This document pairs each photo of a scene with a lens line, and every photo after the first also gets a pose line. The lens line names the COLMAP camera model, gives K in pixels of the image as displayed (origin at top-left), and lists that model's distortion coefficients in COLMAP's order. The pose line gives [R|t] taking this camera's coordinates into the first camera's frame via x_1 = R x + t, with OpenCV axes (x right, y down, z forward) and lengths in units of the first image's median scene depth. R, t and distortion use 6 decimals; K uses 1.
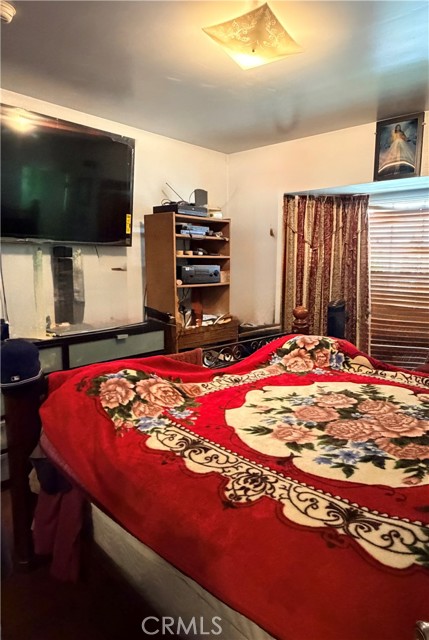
lens RADIAL K [[409.2, 0, 214.7], [0, 409.2, 320.2], [0, 0, 1]] dist [-0.001342, 0.001940]
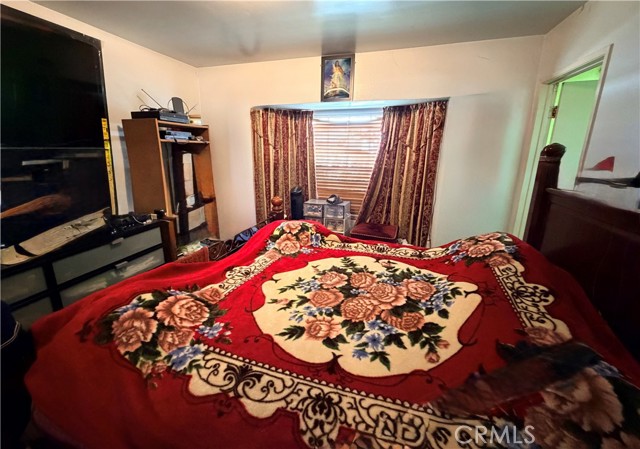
lens RADIAL K [[276.6, 0, 323.0], [0, 276.6, 221.0], [0, 0, 1]] dist [-0.000471, 0.001079]
pose [[0.896489, -0.114263, 0.428080, -0.076472], [0.070236, 0.990607, 0.117324, -0.081564], [-0.437464, -0.075113, 0.896093, 0.212586]]
